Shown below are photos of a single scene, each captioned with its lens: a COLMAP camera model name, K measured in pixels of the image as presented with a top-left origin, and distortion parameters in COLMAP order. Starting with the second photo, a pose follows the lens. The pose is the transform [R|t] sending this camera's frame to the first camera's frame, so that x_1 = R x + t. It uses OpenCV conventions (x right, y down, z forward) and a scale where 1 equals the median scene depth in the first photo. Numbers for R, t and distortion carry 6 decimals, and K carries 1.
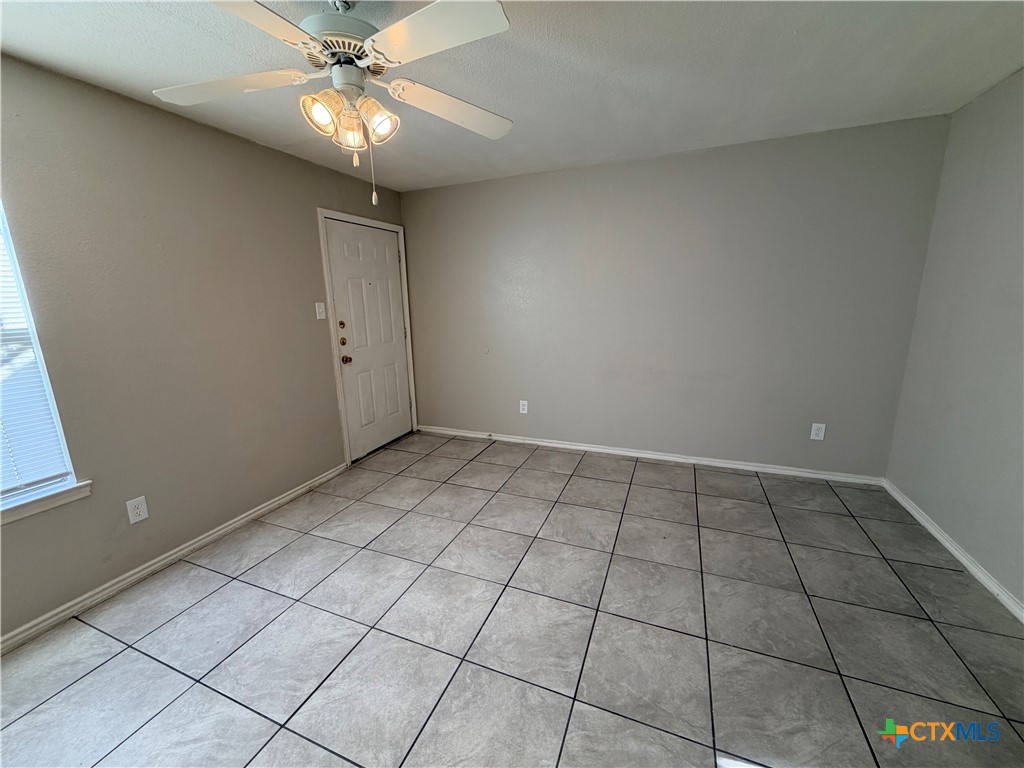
lens RADIAL K [[410.9, 0, 510.6], [0, 410.9, 384.7], [0, 0, 1]] dist [0.002146, 0.000088]
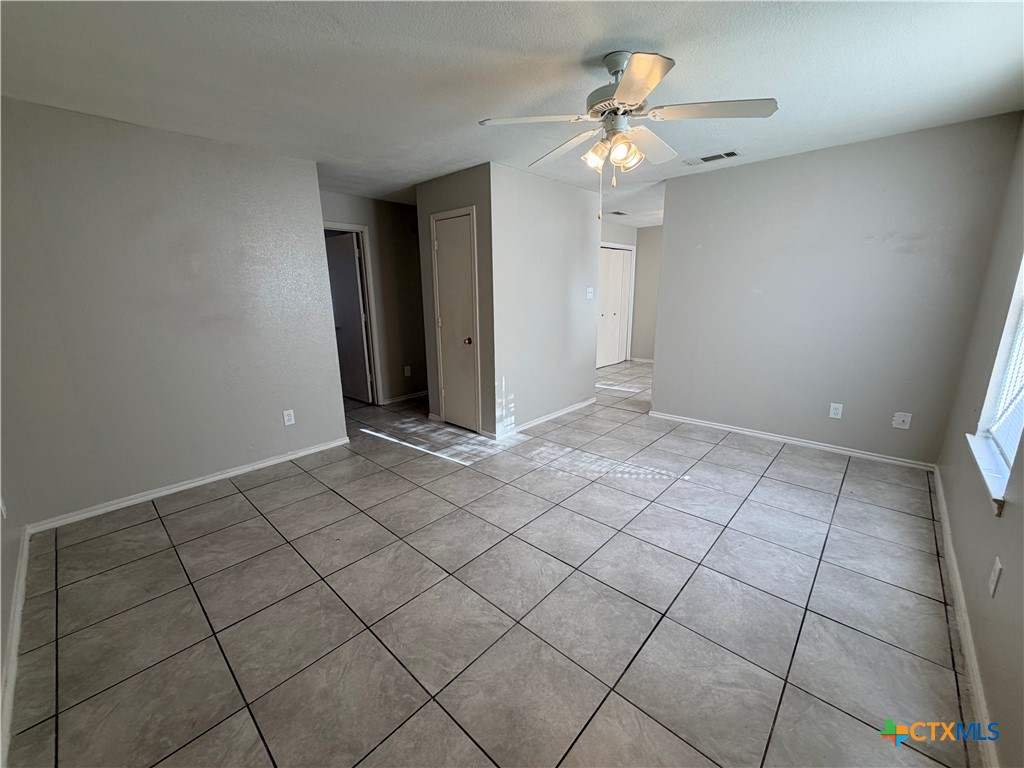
lens RADIAL K [[410.9, 0, 510.6], [0, 410.9, 384.7], [0, 0, 1]] dist [0.002146, 0.000088]
pose [[-0.936876, -0.043391, 0.346960, -0.349709], [0.109931, 0.905404, 0.410072, -0.332428], [-0.331932, 0.422328, -0.843481, 1.600173]]
